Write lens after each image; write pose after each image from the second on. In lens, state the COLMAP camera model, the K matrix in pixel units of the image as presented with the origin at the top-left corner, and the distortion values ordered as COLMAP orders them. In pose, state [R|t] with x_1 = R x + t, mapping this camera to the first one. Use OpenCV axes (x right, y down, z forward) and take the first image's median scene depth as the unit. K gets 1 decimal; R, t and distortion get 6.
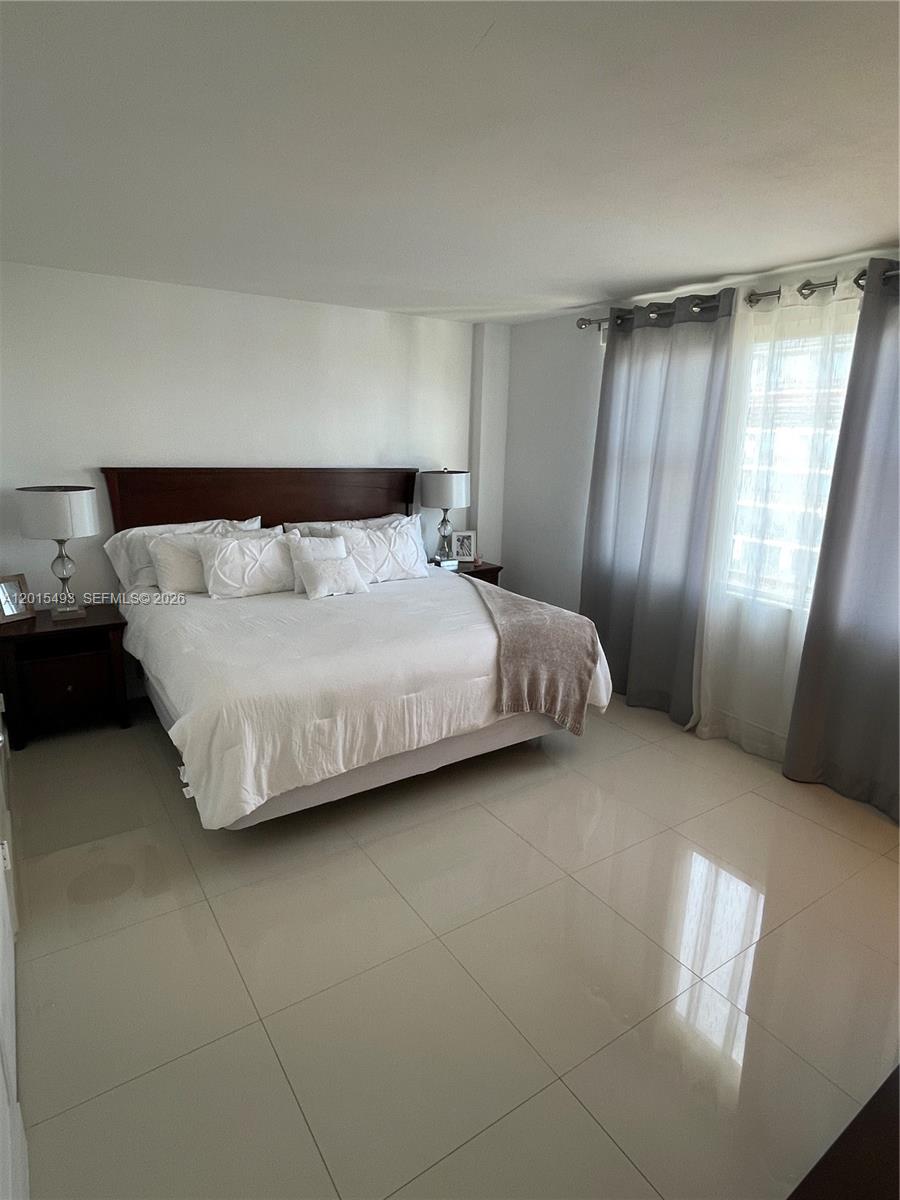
lens RADIAL K [[651.0, 0, 460.8], [0, 651.0, 598.8], [0, 0, 1]] dist [-0.004570, -0.002537]
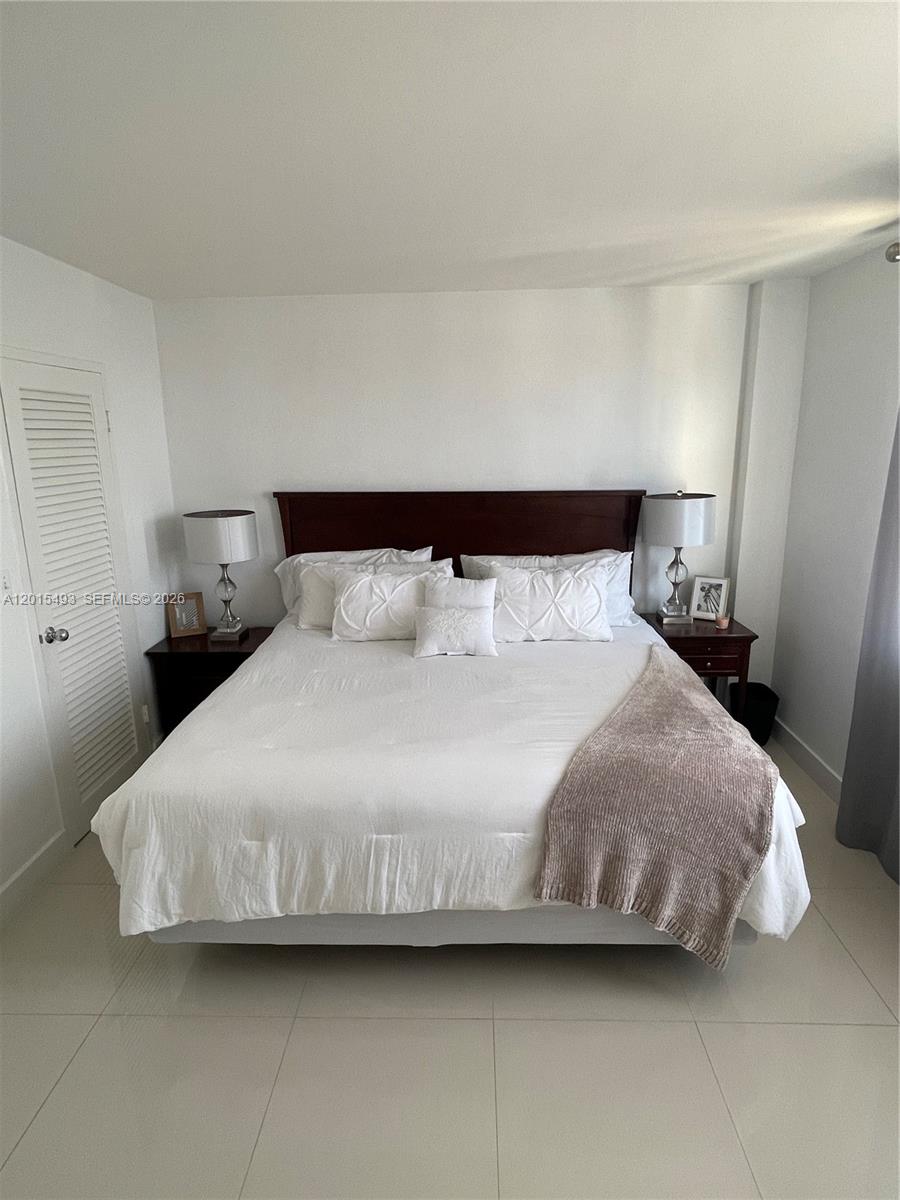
lens RADIAL K [[651.0, 0, 448.2], [0, 651.0, 605.8], [0, 0, 1]] dist [-0.004570, -0.002537]
pose [[0.814146, 0.106820, -0.570750, 0.272594], [-0.107792, 0.993652, 0.032209, -0.097474], [0.570567, 0.035299, 0.820492, 0.368838]]
